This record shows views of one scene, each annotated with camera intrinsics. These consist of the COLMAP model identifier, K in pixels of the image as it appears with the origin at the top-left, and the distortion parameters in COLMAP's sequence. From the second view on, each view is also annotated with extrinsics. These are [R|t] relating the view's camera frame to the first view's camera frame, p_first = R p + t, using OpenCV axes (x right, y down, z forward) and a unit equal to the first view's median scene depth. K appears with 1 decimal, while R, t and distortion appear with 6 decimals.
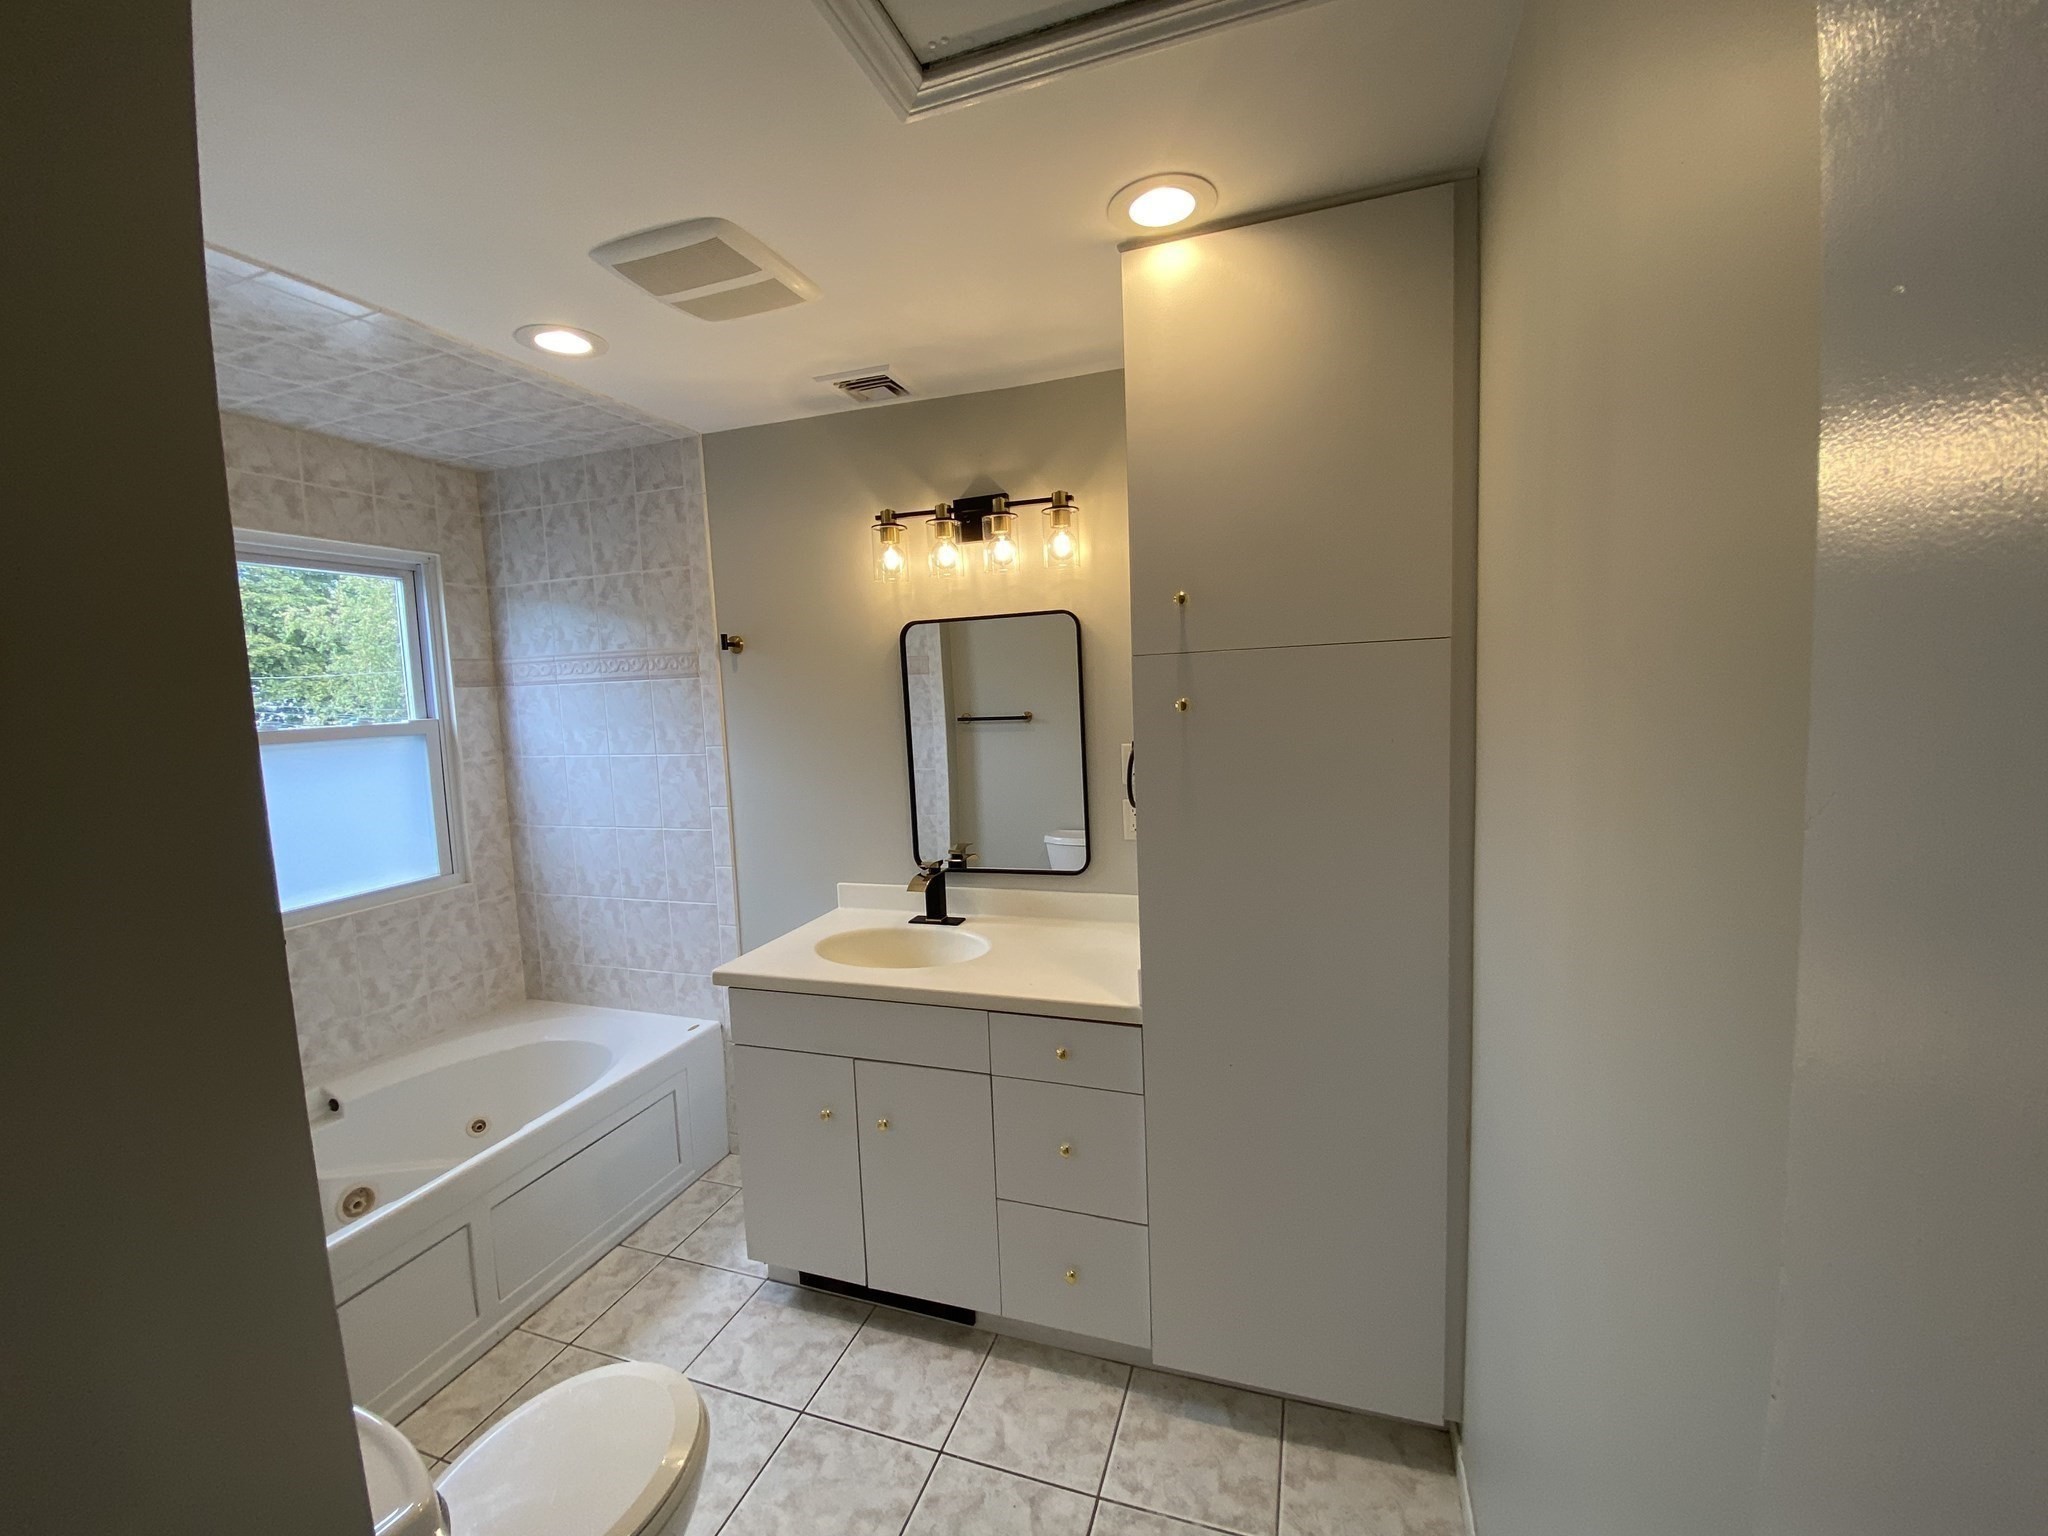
lens RADIAL K [[830.3, 0, 1021.2], [0, 830.3, 765.2], [0, 0, 1]] dist [-0.004572, -0.008098]
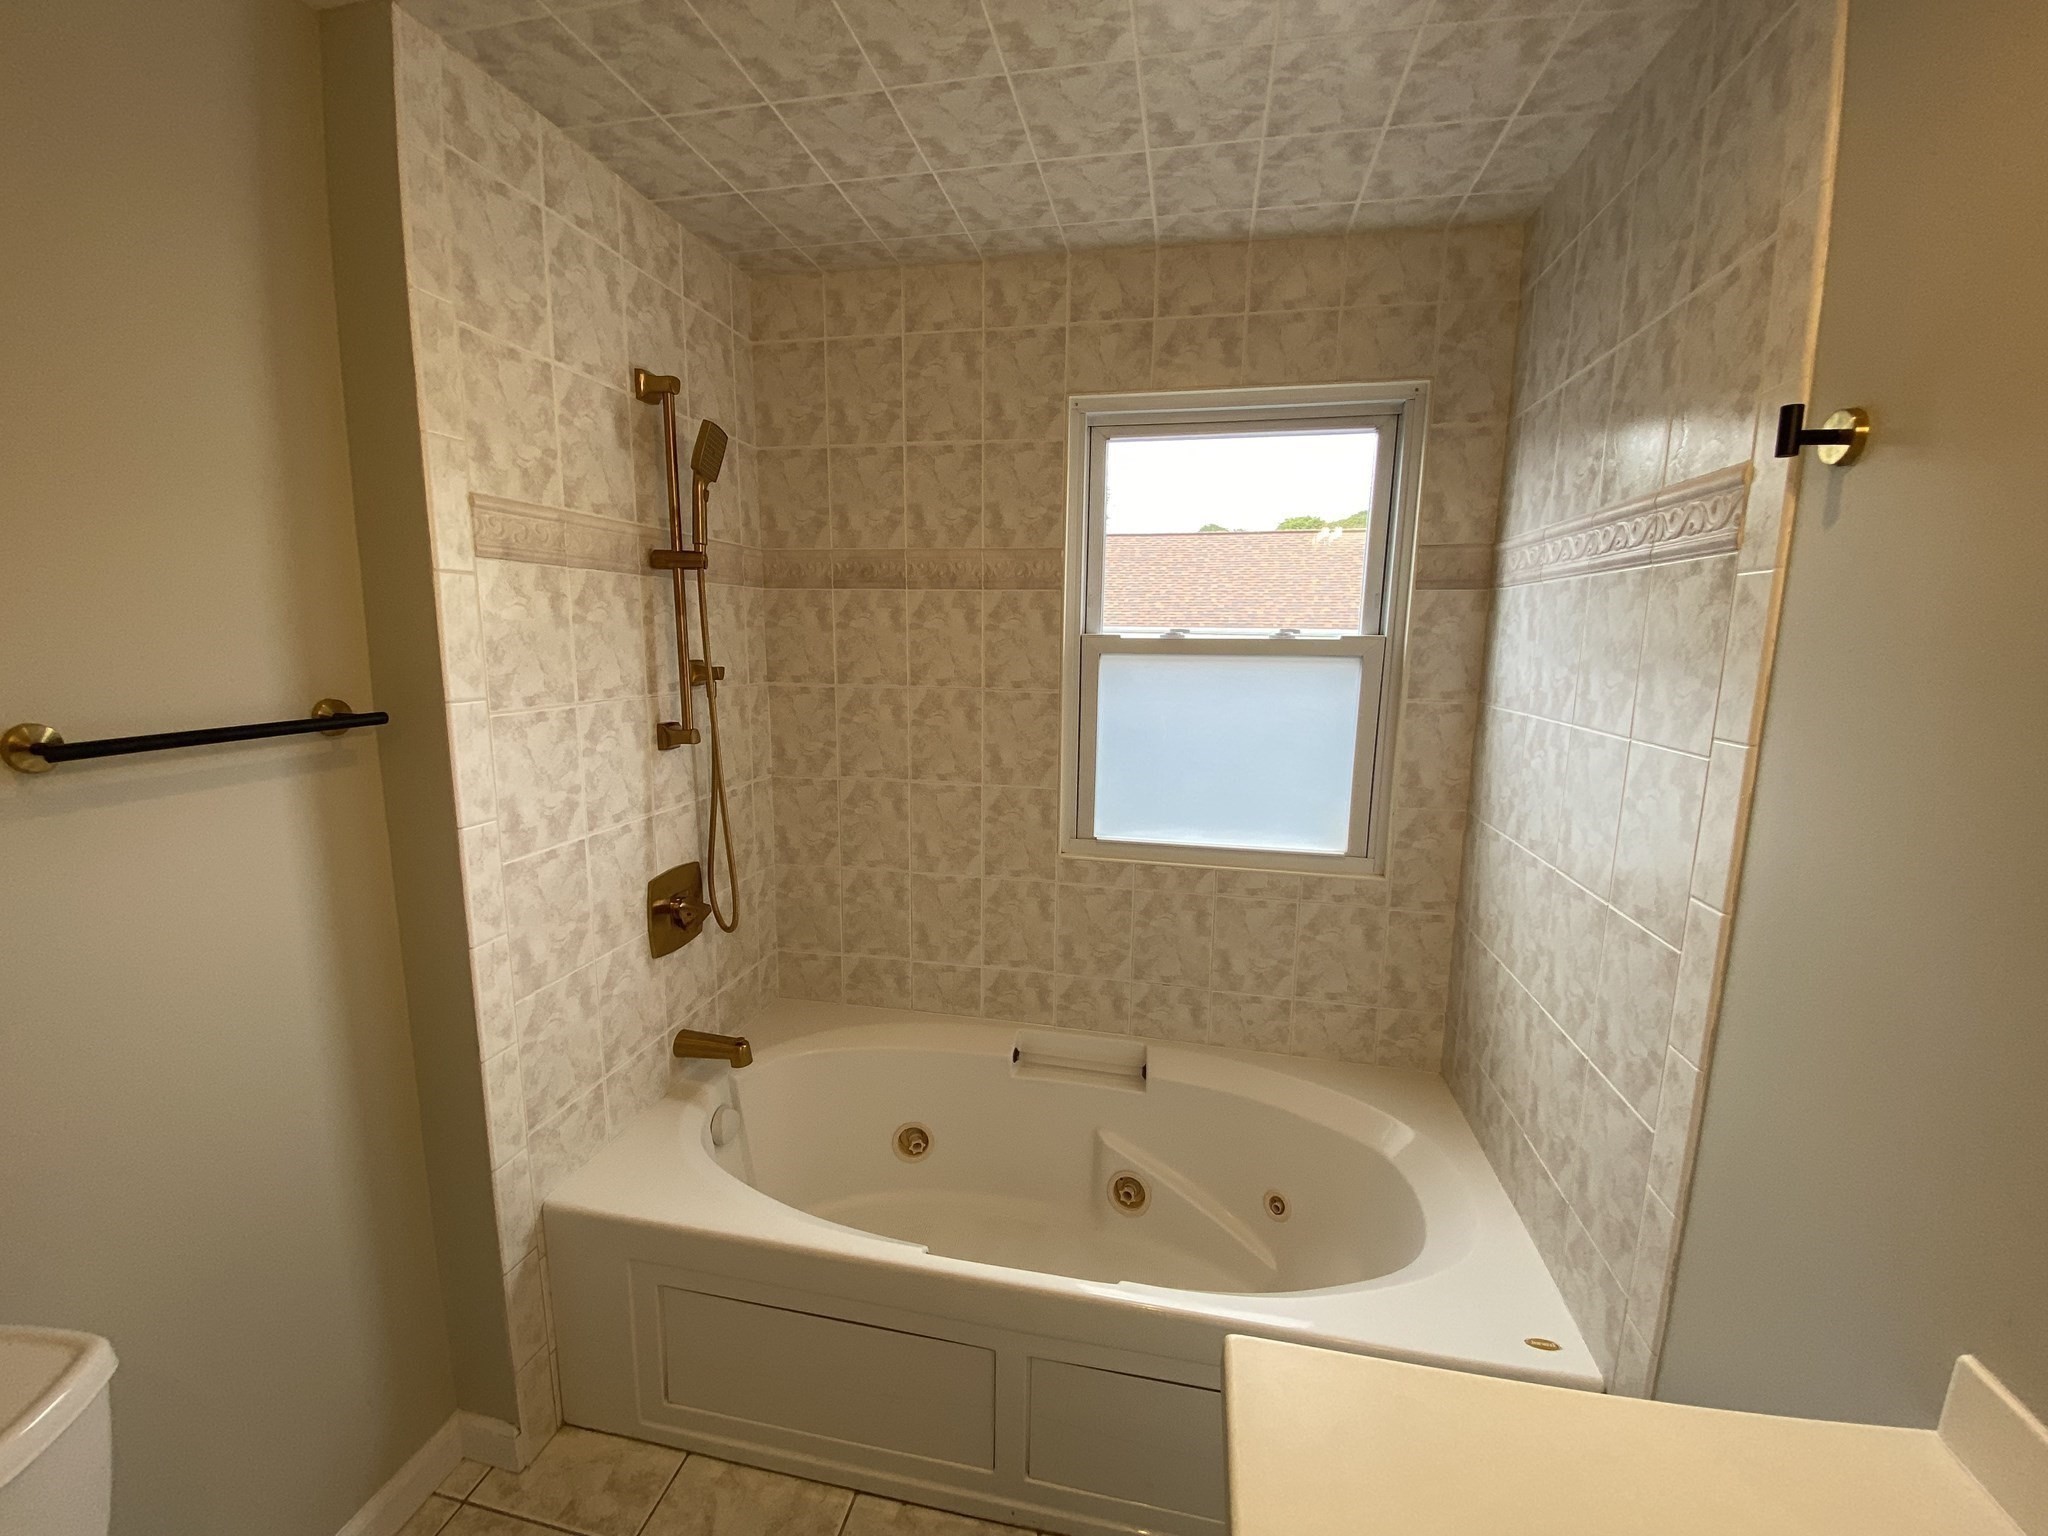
lens RADIAL K [[830.3, 0, 1017.7], [0, 830.3, 770.9], [0, 0, 1]] dist [-0.004572, -0.008098]
pose [[0.121084, 0.202220, -0.971826, -0.052608], [-0.115635, 0.975237, 0.188522, -0.041207], [0.985884, 0.089550, 0.141469, 0.615704]]
